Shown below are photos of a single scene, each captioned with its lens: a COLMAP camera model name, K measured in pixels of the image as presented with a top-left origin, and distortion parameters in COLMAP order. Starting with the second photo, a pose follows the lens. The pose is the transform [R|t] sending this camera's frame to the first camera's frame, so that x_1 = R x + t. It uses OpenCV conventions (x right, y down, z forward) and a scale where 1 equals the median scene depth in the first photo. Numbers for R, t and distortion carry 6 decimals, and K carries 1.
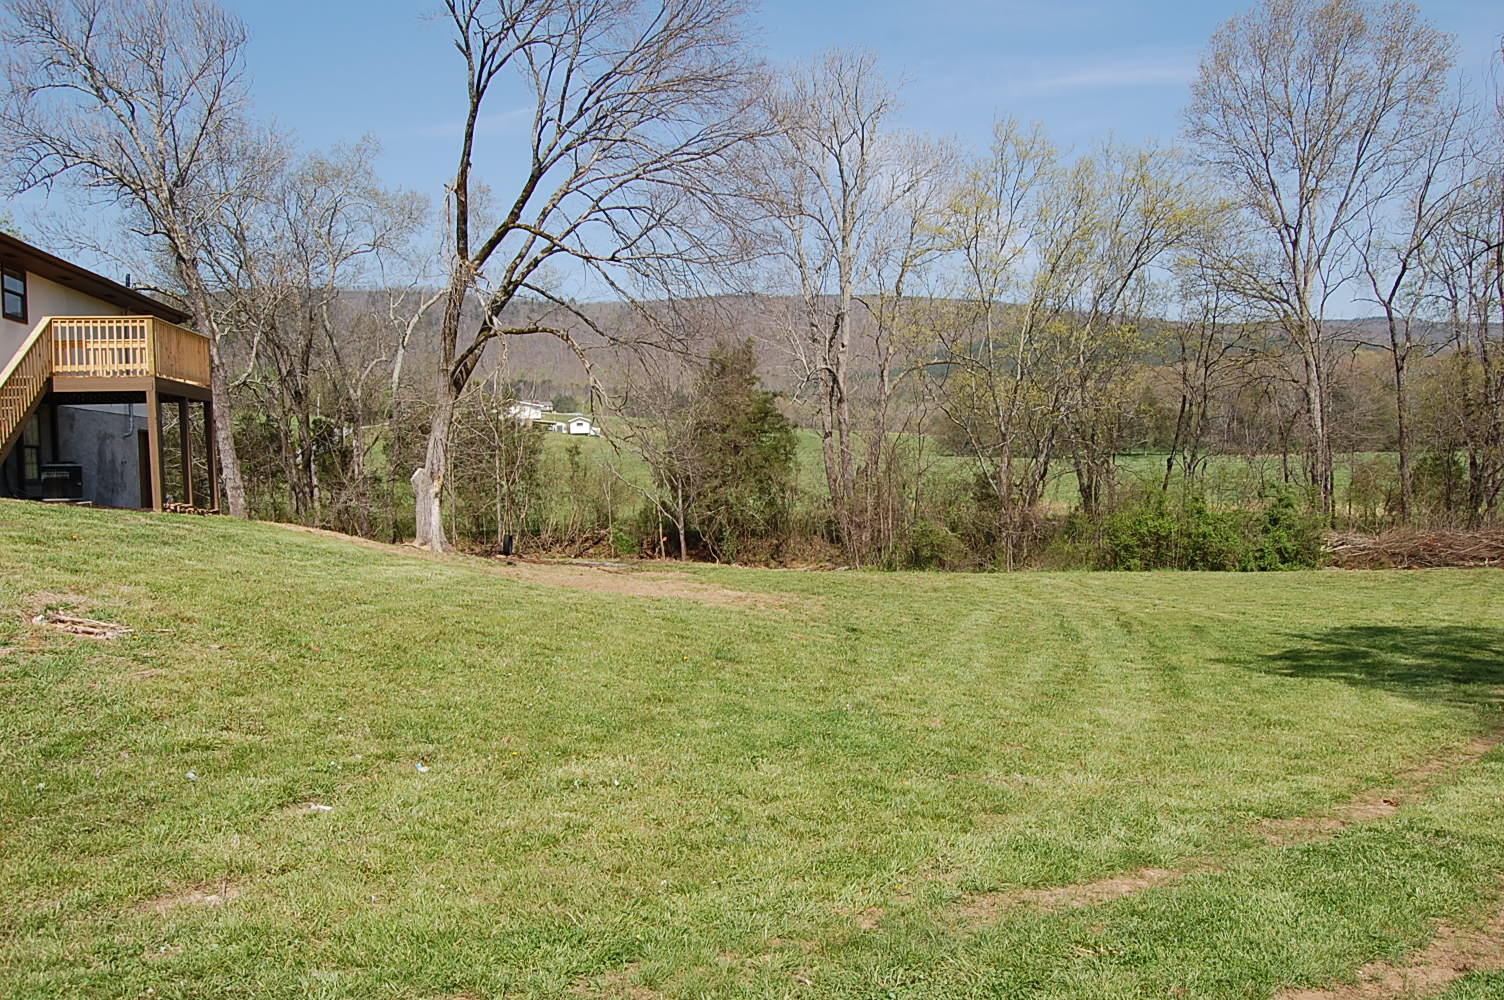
lens RADIAL K [[1179.3, 0, 749.7], [0, 1179.3, 498.9], [0, 0, 1]] dist [-0.084549, 0.036422]
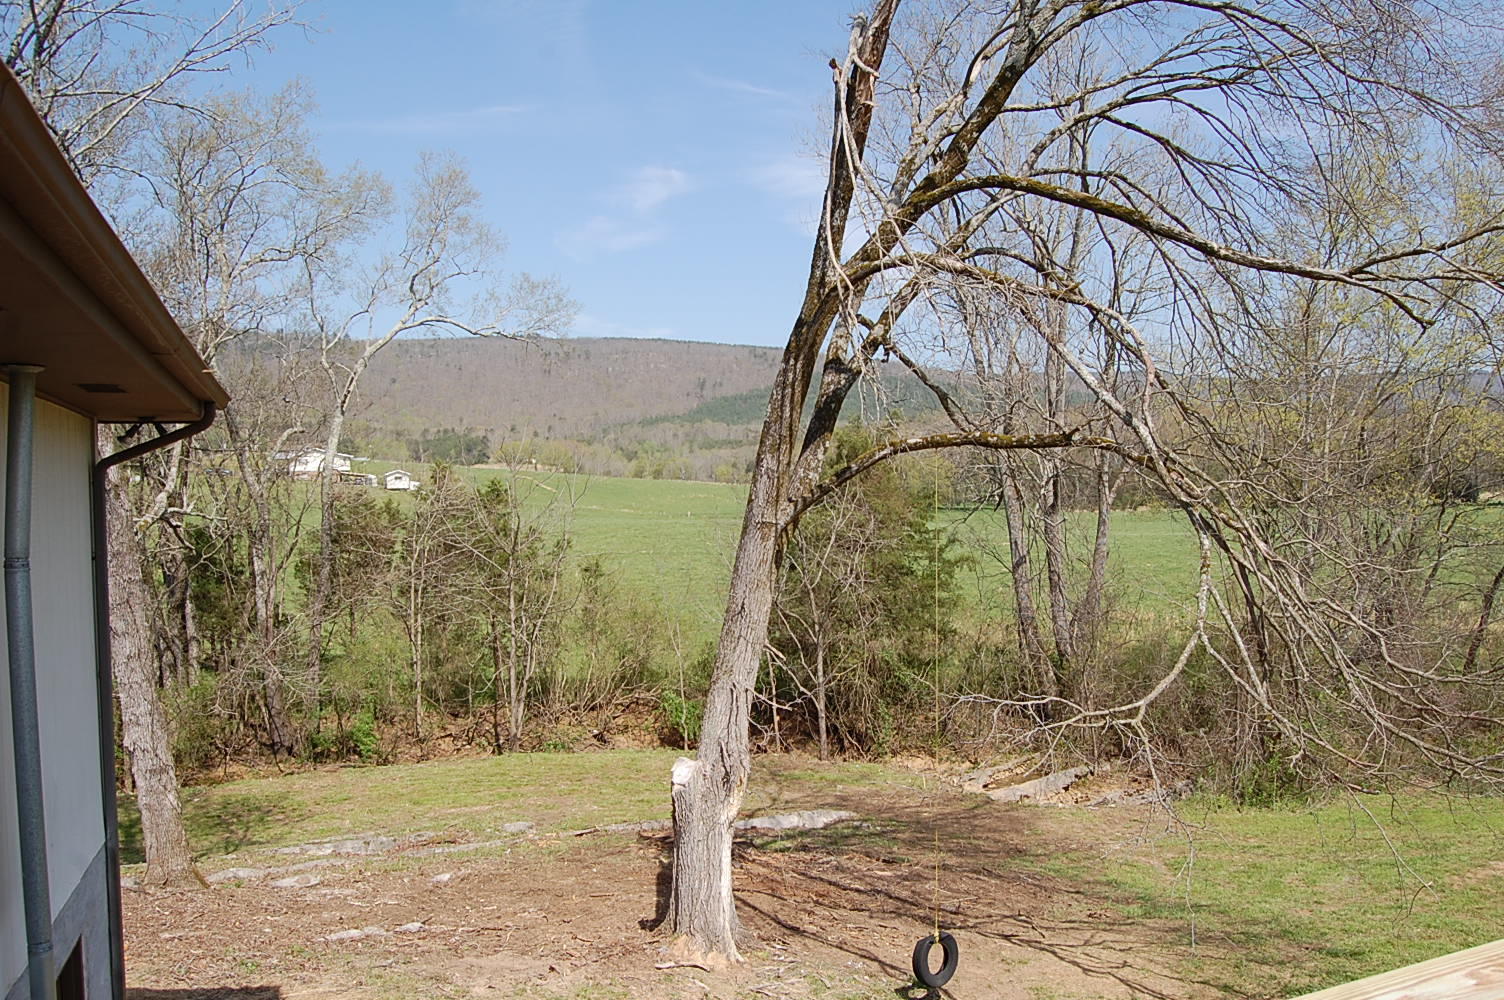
lens RADIAL K [[1179.3, 0, 755.2], [0, 1179.3, 499.0], [0, 0, 1]] dist [-0.084549, 0.036422]
pose [[0.981389, 0.004022, 0.191989, -0.245676], [0.002965, 0.999344, -0.036096, -0.074718], [-0.192008, 0.035993, 0.980733, 0.428217]]
